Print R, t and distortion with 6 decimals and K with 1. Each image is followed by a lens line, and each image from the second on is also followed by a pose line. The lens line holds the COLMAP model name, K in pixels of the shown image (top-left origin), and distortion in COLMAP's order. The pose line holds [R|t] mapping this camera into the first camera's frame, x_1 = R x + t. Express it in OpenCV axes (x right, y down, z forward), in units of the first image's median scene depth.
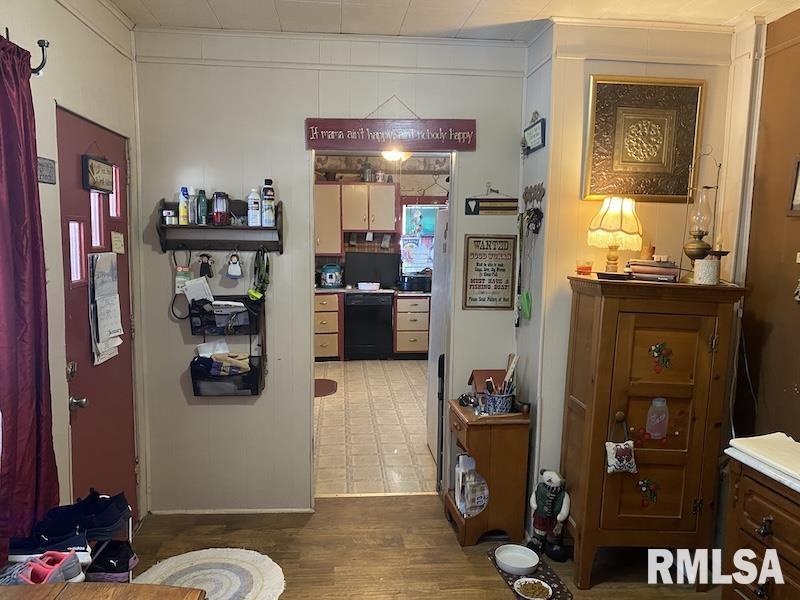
lens RADIAL K [[610.7, 0, 400.0], [0, 610.7, 300.0], [0, 0, 1]] dist [0.082058, -0.122912]
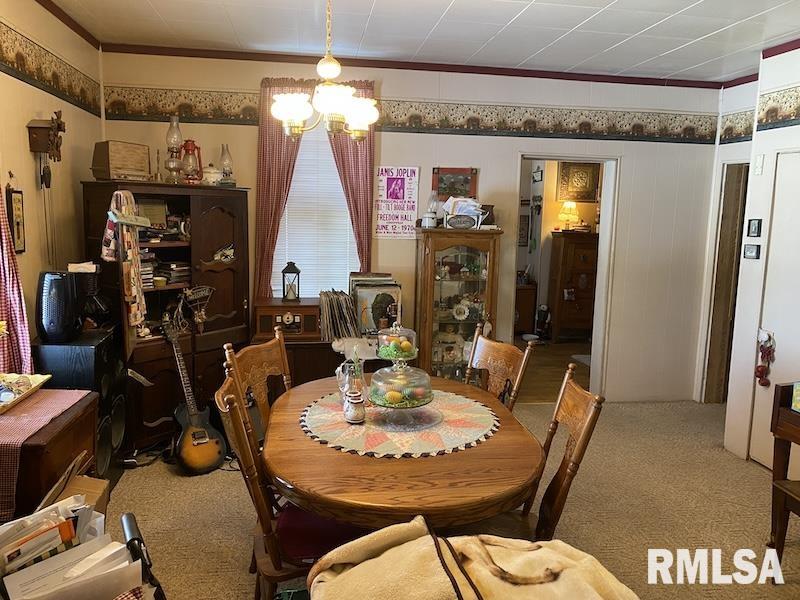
lens RADIAL K [[610.7, 0, 400.0], [0, 610.7, 300.0], [0, 0, 1]] dist [0.082058, -0.122912]
pose [[0.999155, 0.000785, 0.041101, -0.476454], [-0.001868, 0.999652, 0.026316, 0.187599], [-0.041066, -0.026371, 0.998808, -1.596081]]
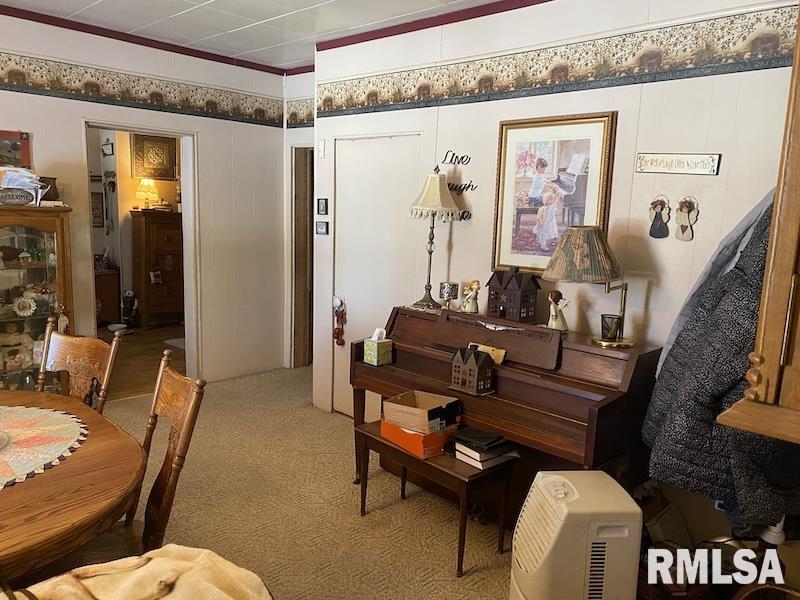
lens RADIAL K [[620.6, 0, 400.0], [0, 620.6, 300.0], [0, 0, 1]] dist [0.037855, -0.051985]
pose [[0.773903, -0.089001, 0.627019, -0.474275], [0.054264, 0.995754, 0.074364, 0.188435], [-0.630975, -0.023526, 0.775447, -1.587612]]
